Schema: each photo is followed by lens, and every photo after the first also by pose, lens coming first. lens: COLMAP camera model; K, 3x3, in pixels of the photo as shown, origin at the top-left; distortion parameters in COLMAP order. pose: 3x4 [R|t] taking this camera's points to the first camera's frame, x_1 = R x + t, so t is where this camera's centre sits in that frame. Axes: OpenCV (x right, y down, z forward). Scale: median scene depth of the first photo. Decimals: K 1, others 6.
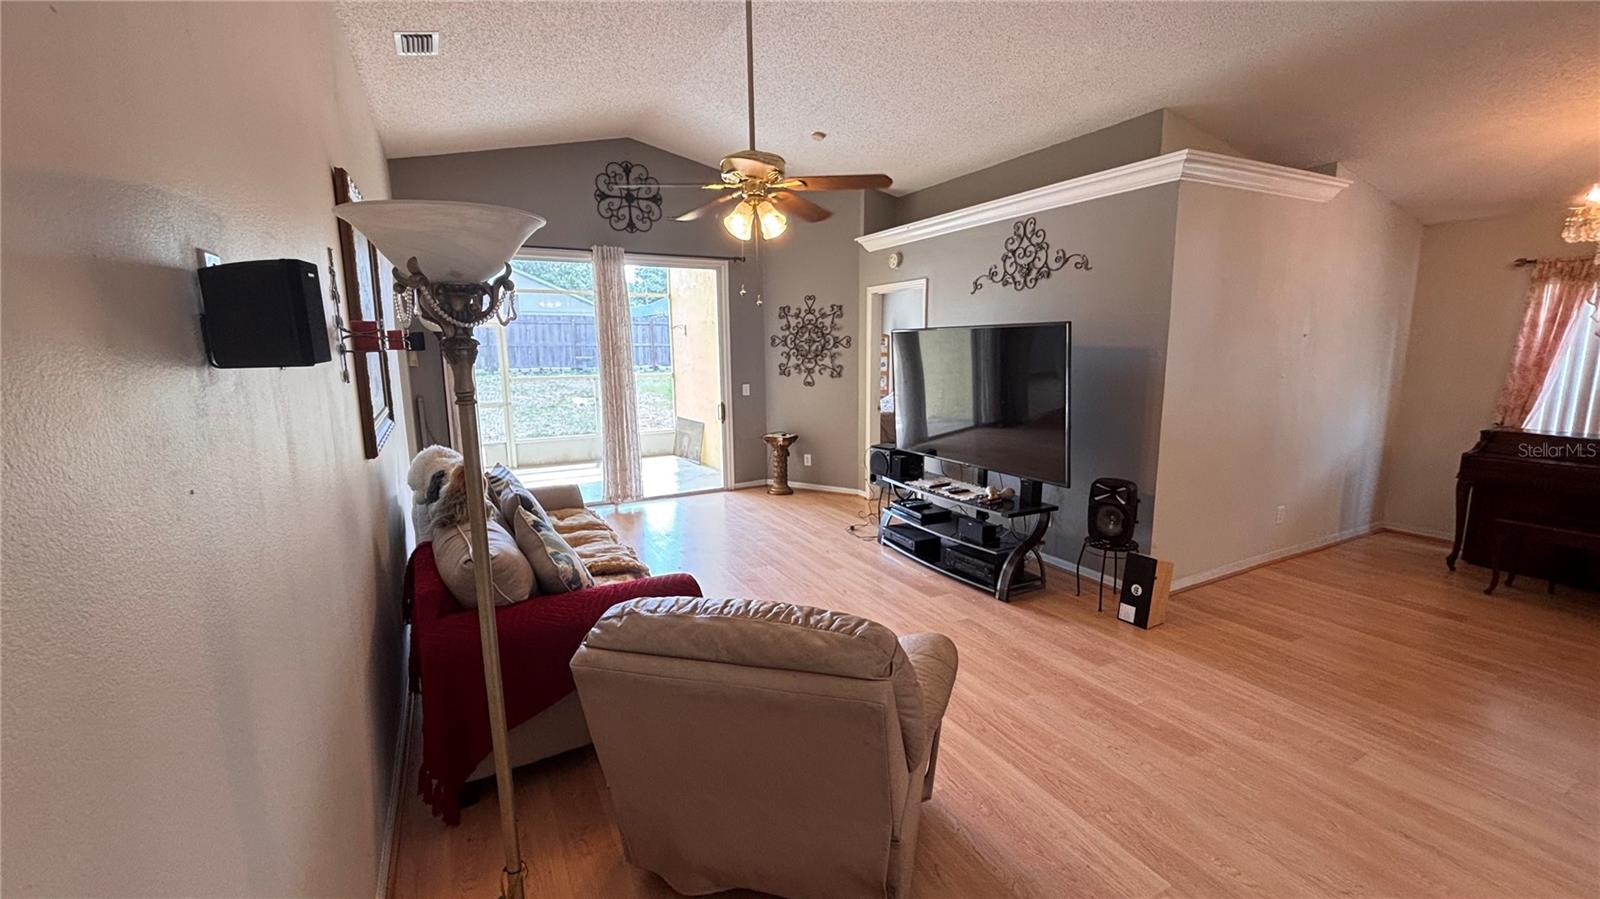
lens RADIAL K [[640.6, 0, 793.6], [0, 640.6, 450.2], [0, 0, 1]] dist [-0.000687, -0.001064]
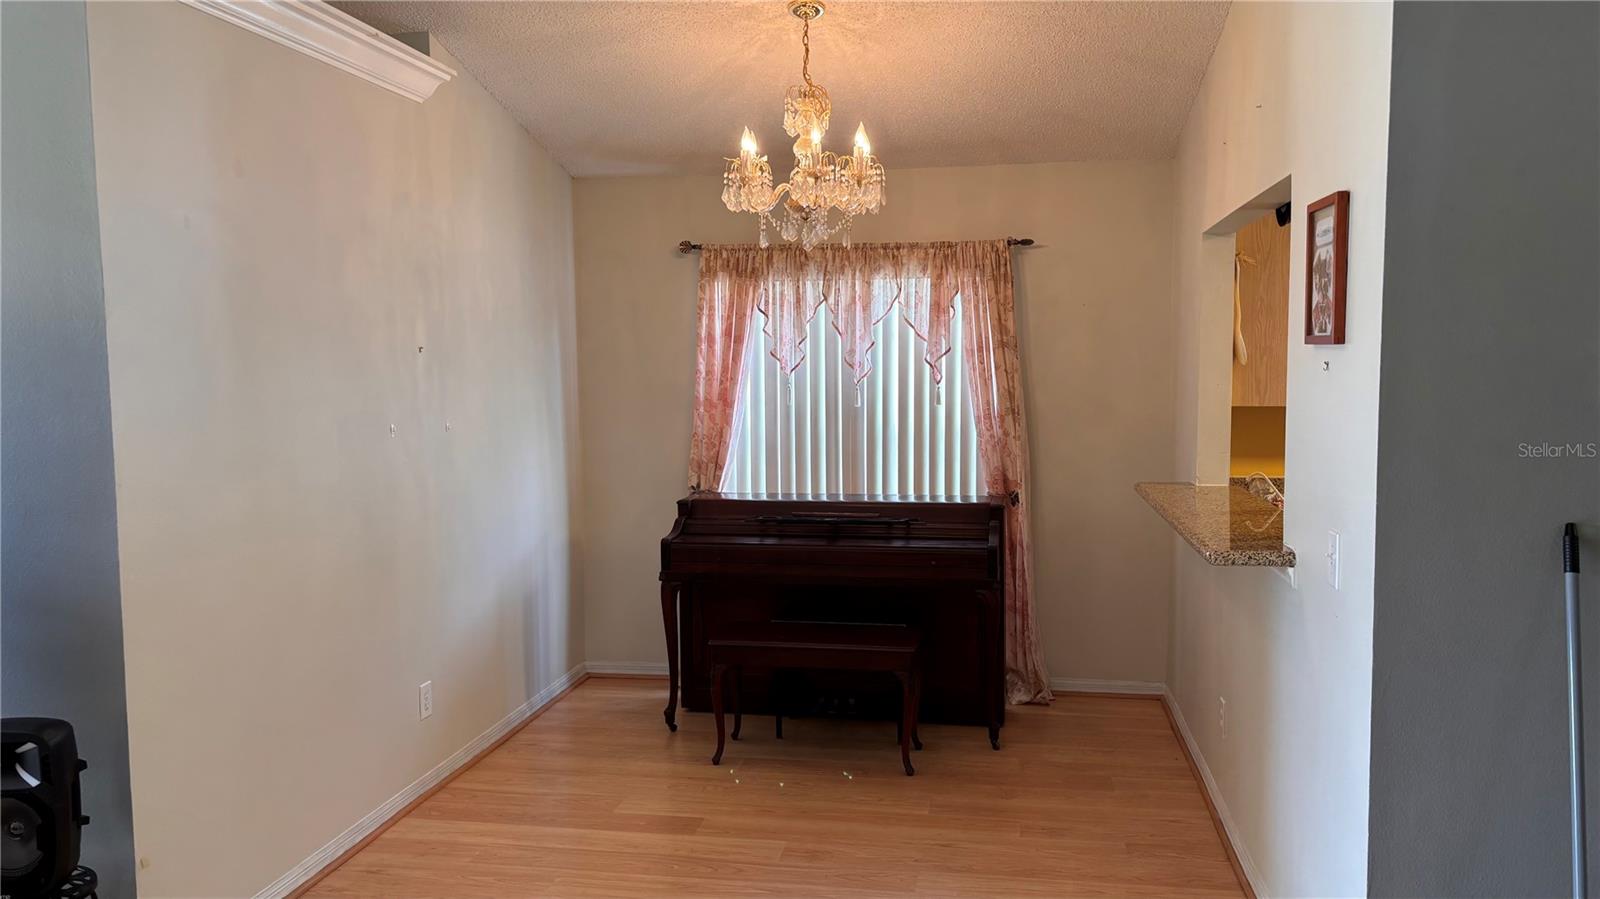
lens RADIAL K [[1240.3, 0, 799.8], [0, 1240.3, 449.1], [0, 0, 1]] dist [-0.000886, 0.003494]
pose [[0.605402, -0.047812, 0.794482, 0.175433], [0.130922, 0.990579, -0.040150, -0.017955], [-0.785078, 0.128323, 0.605959, 0.152361]]
